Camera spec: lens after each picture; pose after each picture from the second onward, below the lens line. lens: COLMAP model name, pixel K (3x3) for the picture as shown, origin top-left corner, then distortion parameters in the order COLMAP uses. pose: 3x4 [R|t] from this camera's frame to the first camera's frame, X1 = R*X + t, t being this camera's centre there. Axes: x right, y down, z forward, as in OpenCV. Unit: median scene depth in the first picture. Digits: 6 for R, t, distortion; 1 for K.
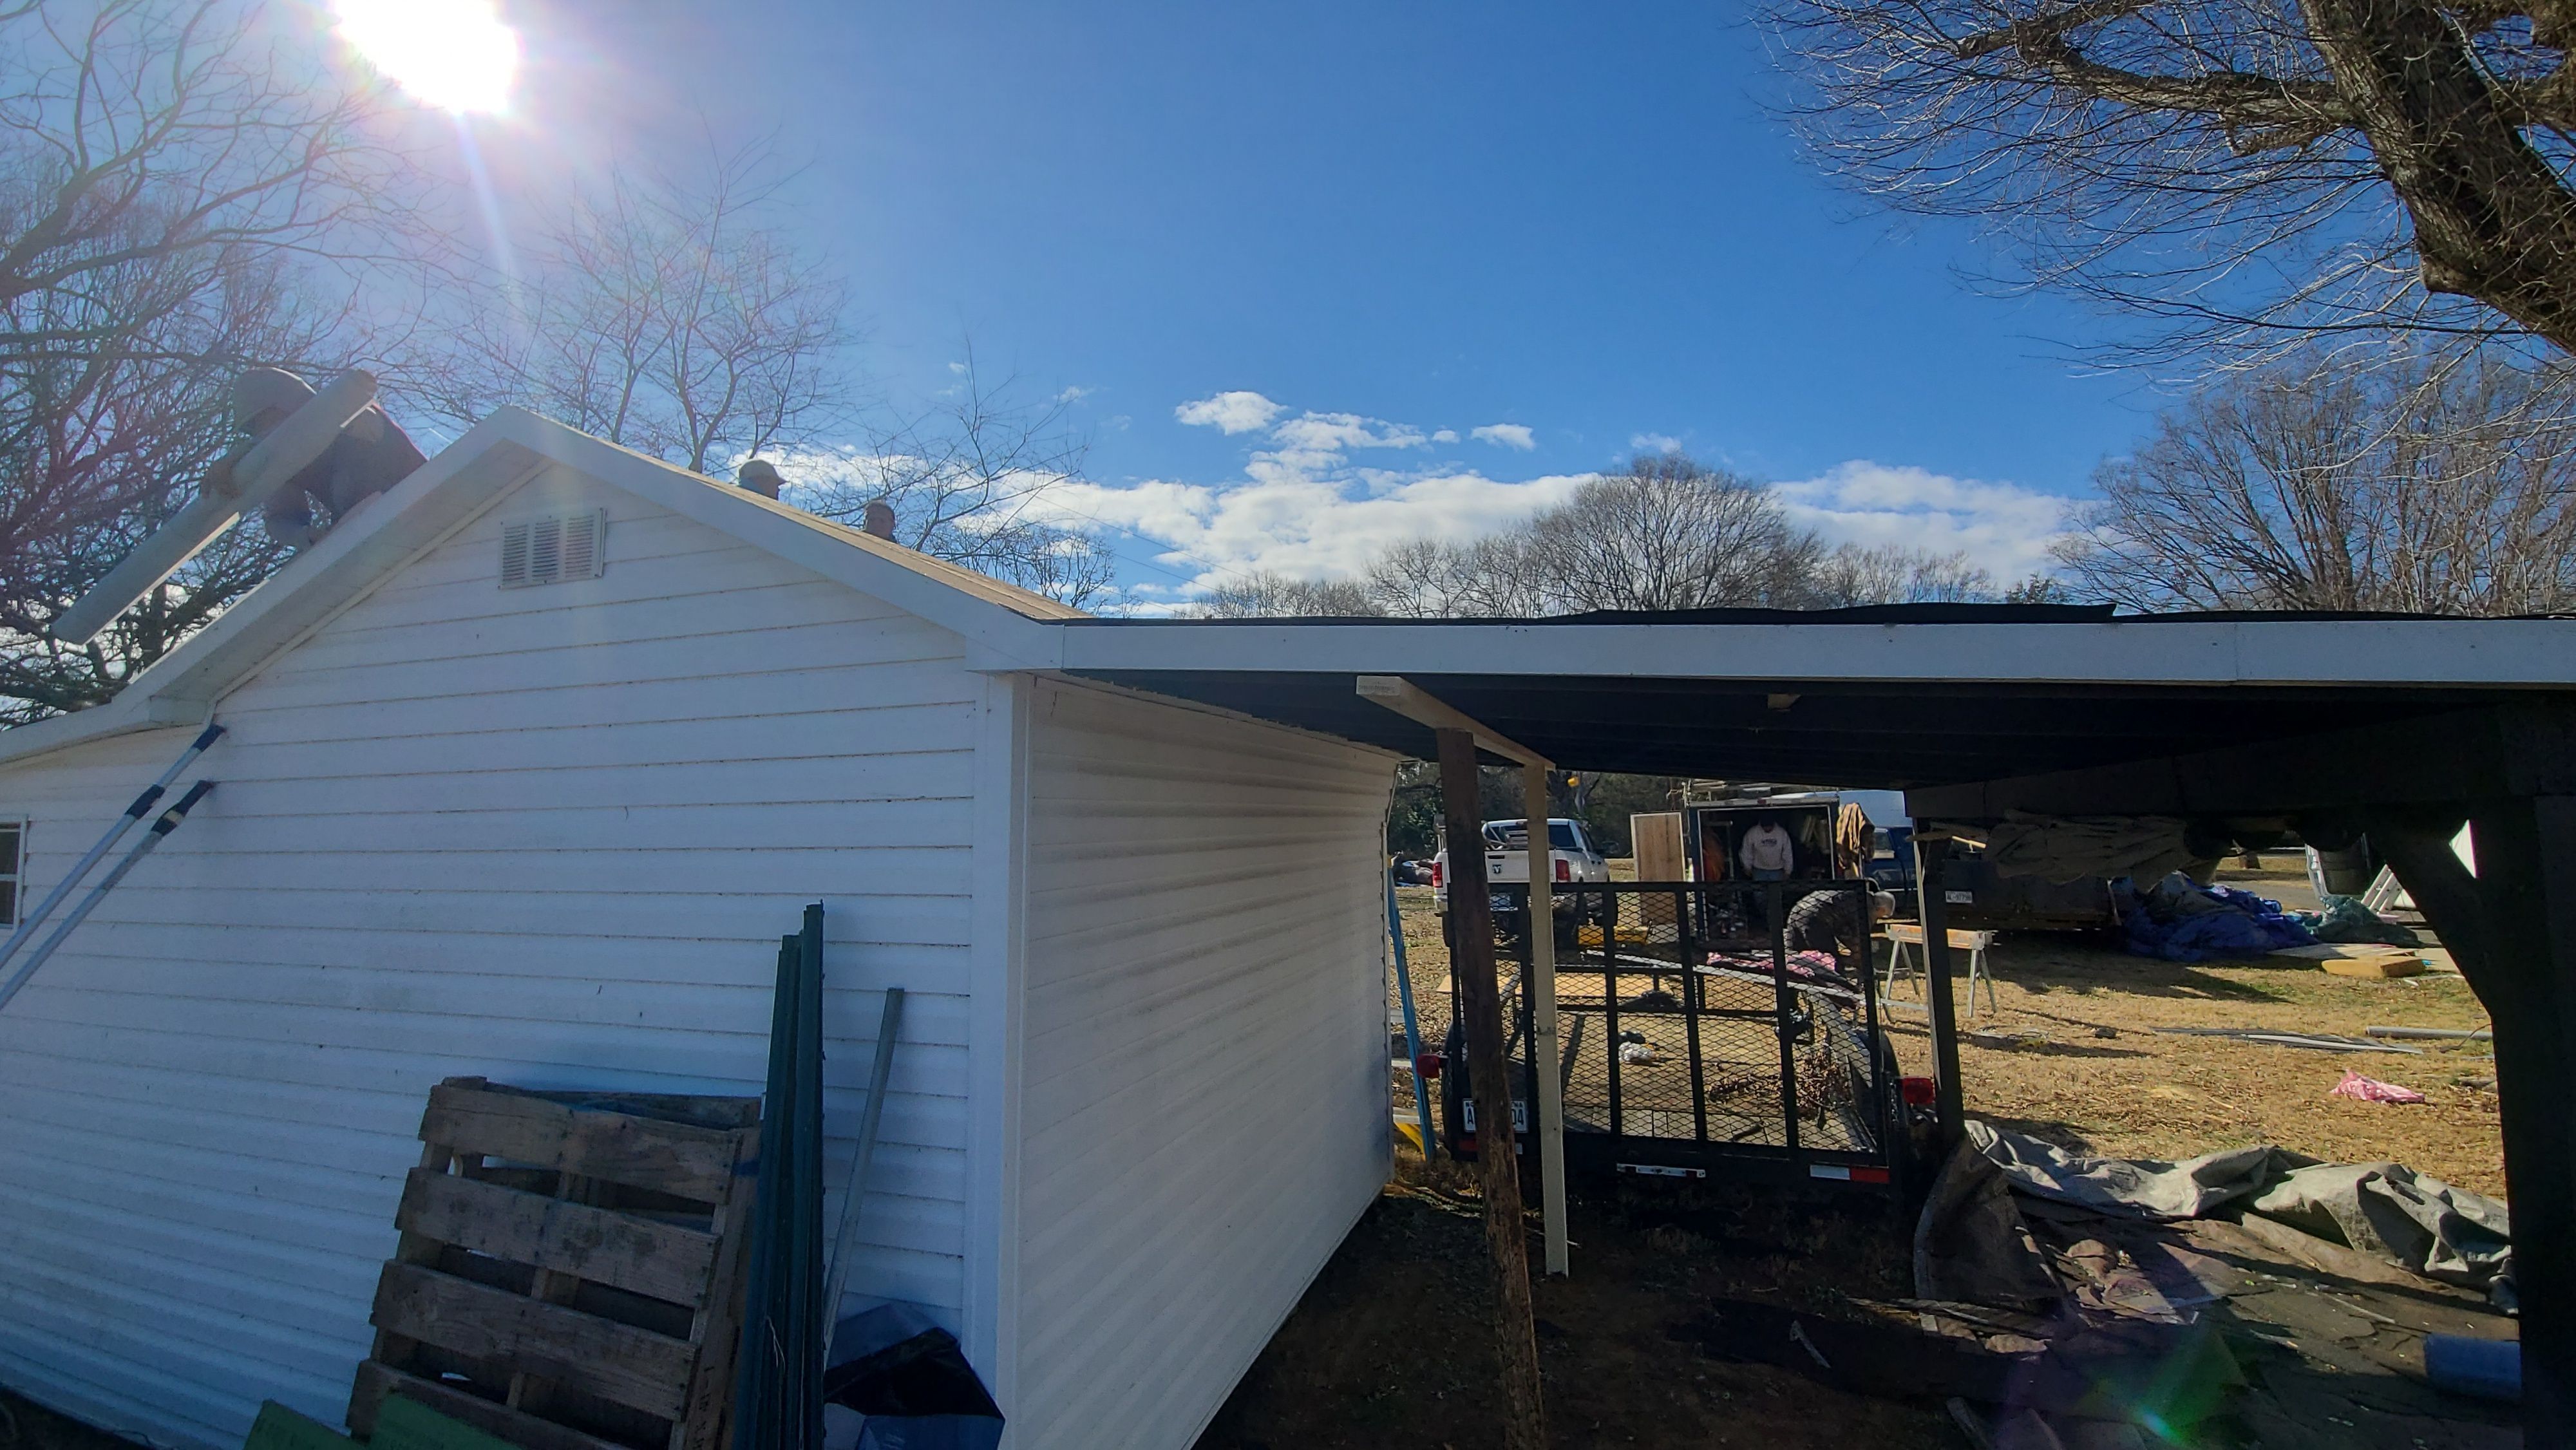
lens RADIAL K [[1053.7, 0, 1279.5], [0, 1053.7, 709.4], [0, 0, 1]] dist [-0.000320, -0.000058]
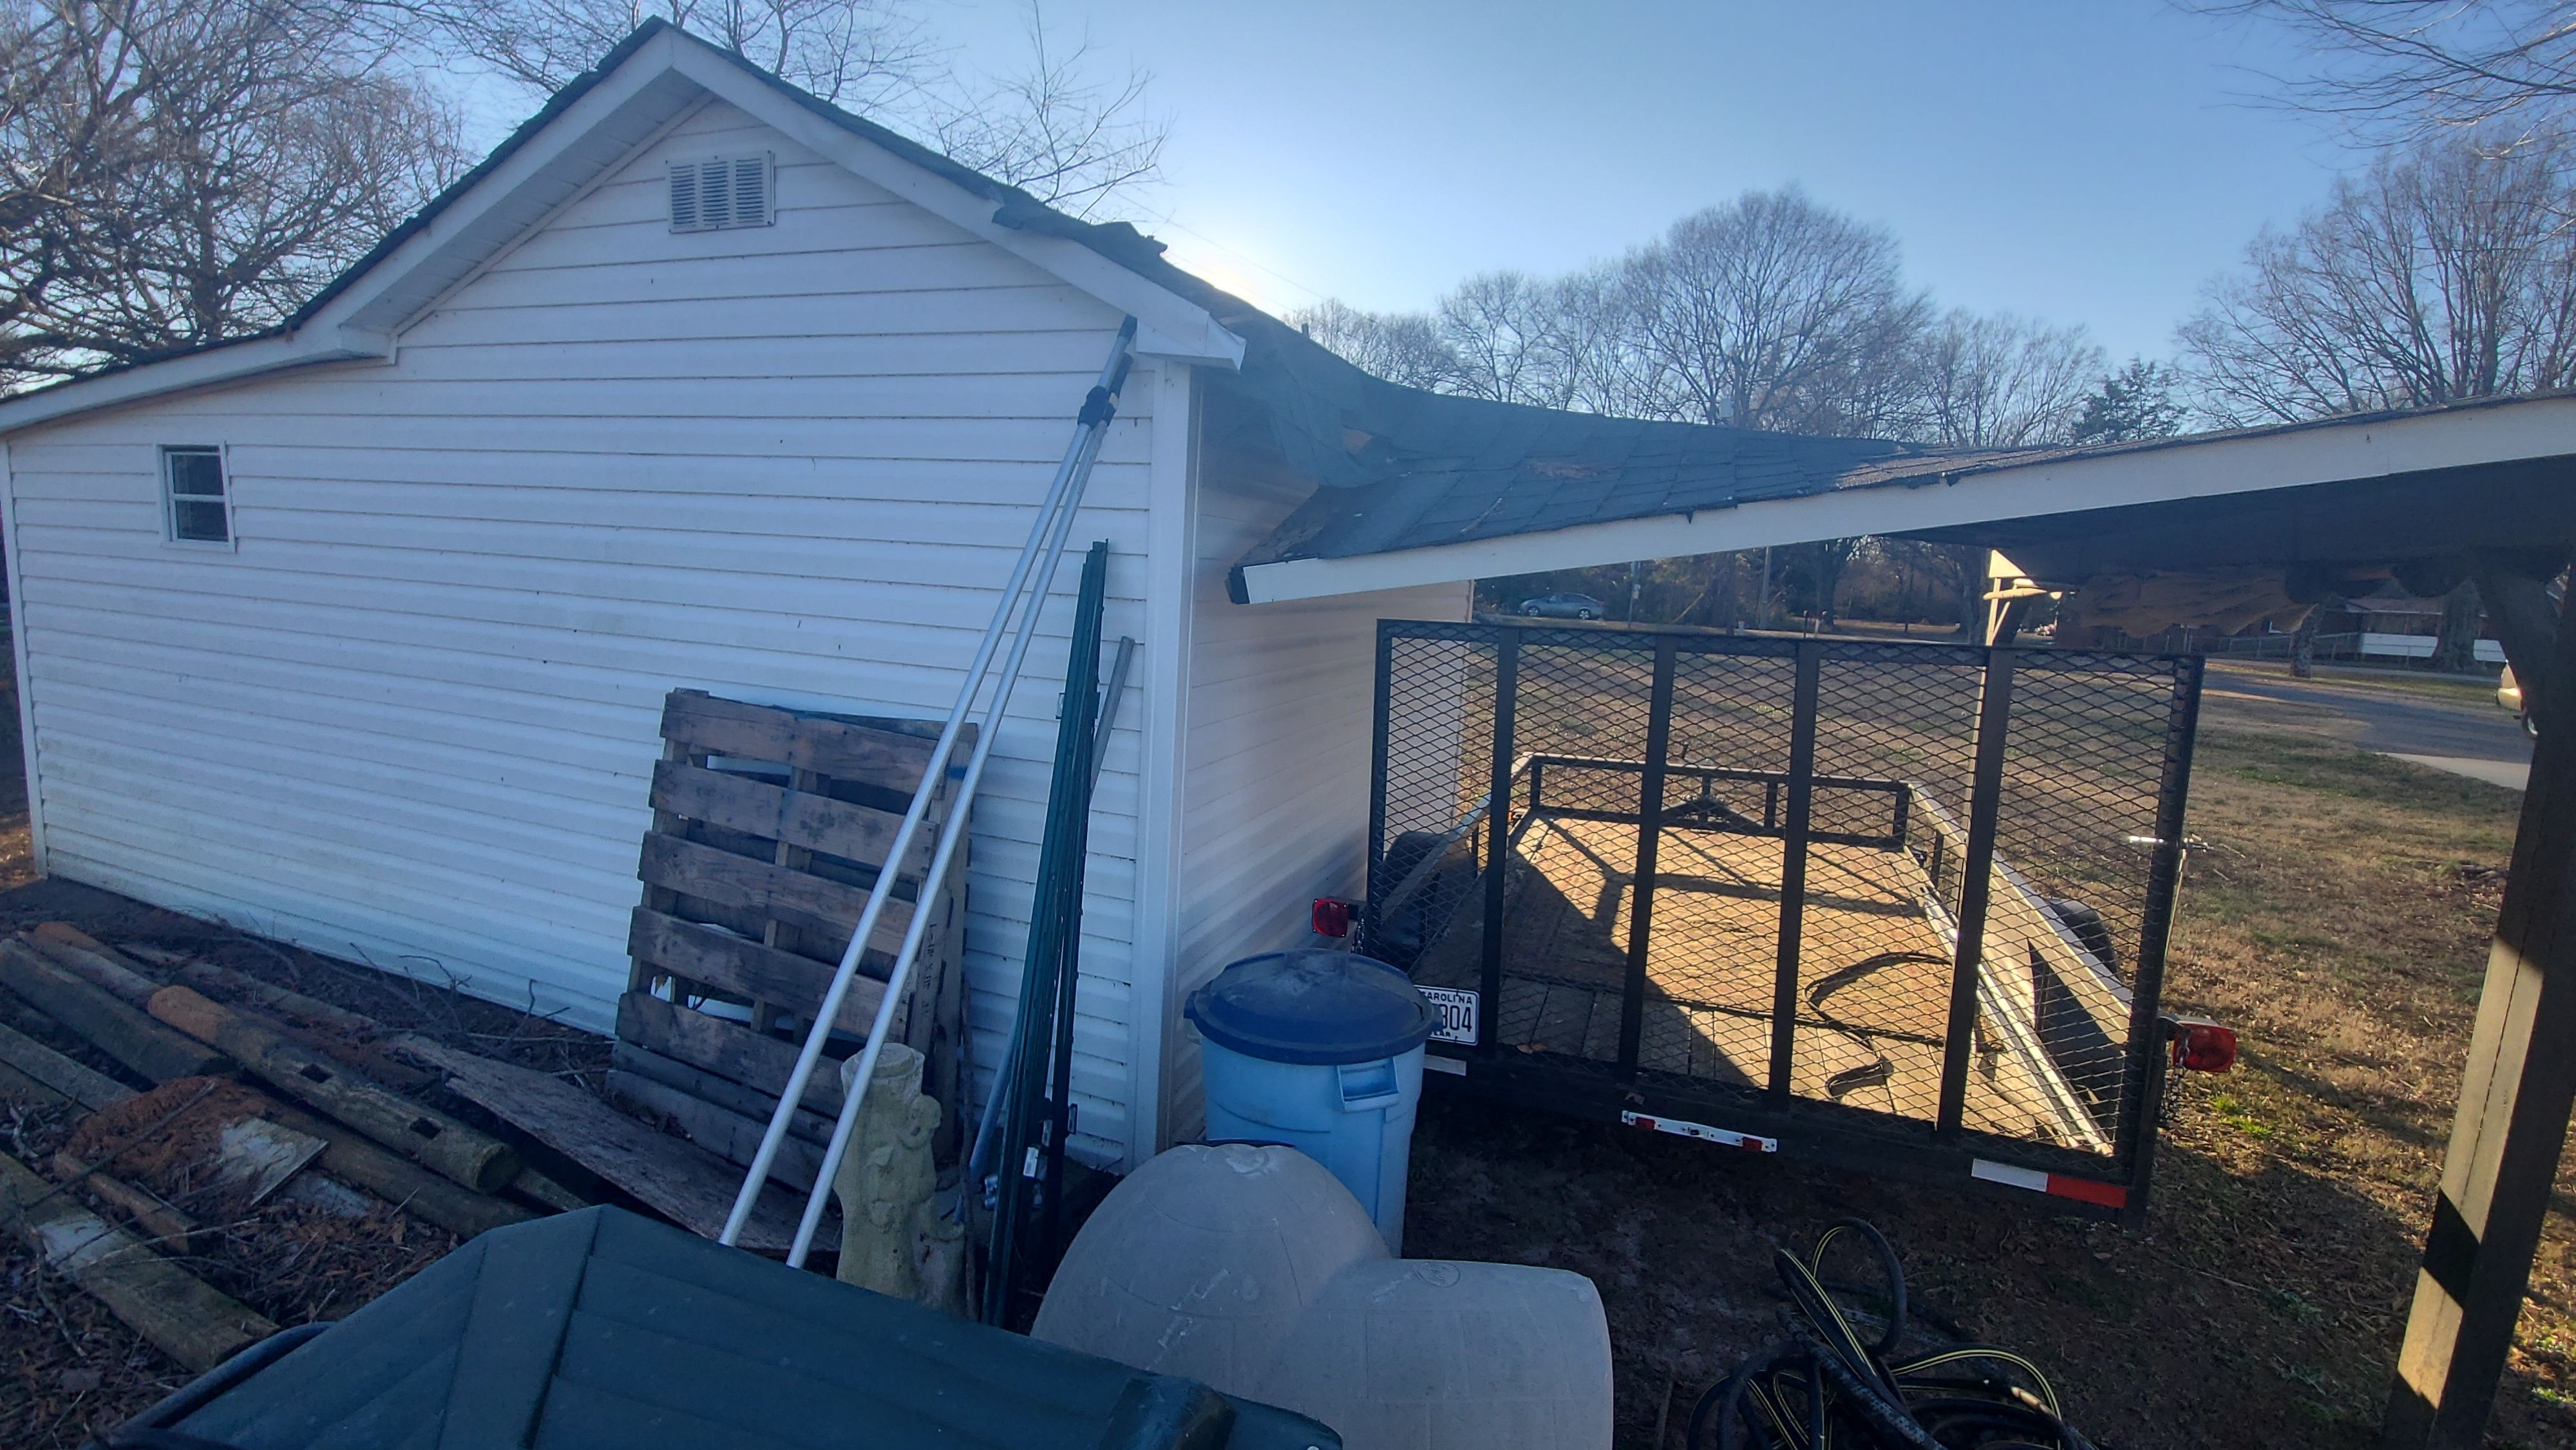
lens RADIAL K [[1045.6, 0, 1290.1], [0, 1045.6, 714.1], [0, 0, 1]] dist [0.011361, -0.010992]
pose [[0.997208, 0.071473, -0.021643, -0.088067], [-0.064087, 0.967828, 0.243313, 0.050620], [0.038337, -0.241247, 0.969706, -0.070786]]
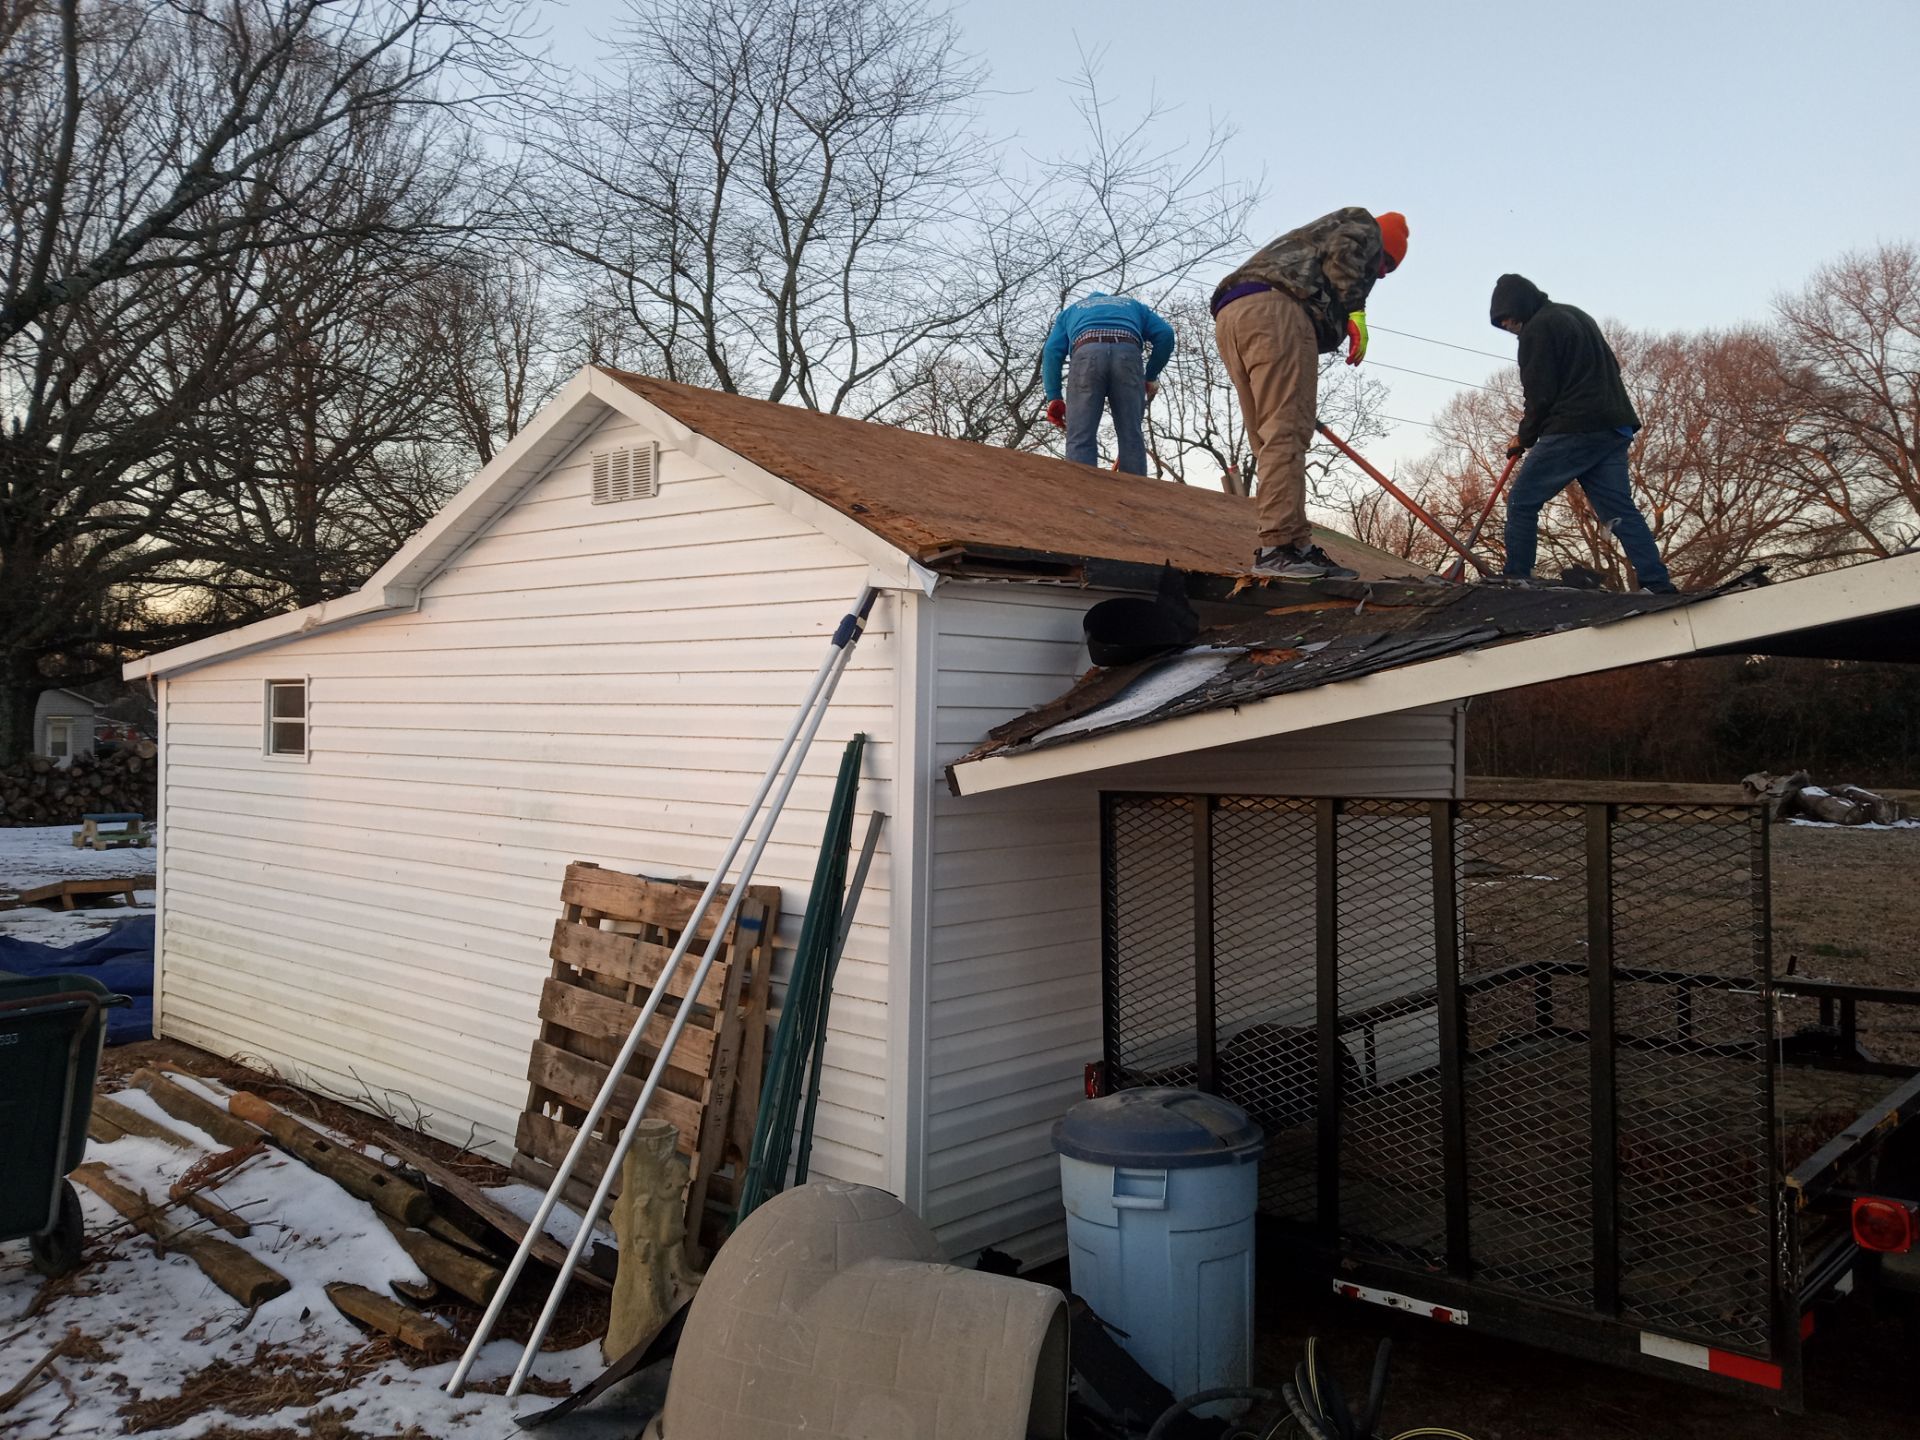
lens RADIAL K [[1546.4, 0, 955.8], [0, 1546.4, 693.1], [0, 0, 1]] dist [0.089817, -0.199597]
pose [[0.911495, 0.017327, -0.410945, 0.461964], [0.021166, 0.995813, 0.088934, -0.044114], [0.410765, -0.089761, 0.907312, -0.578708]]
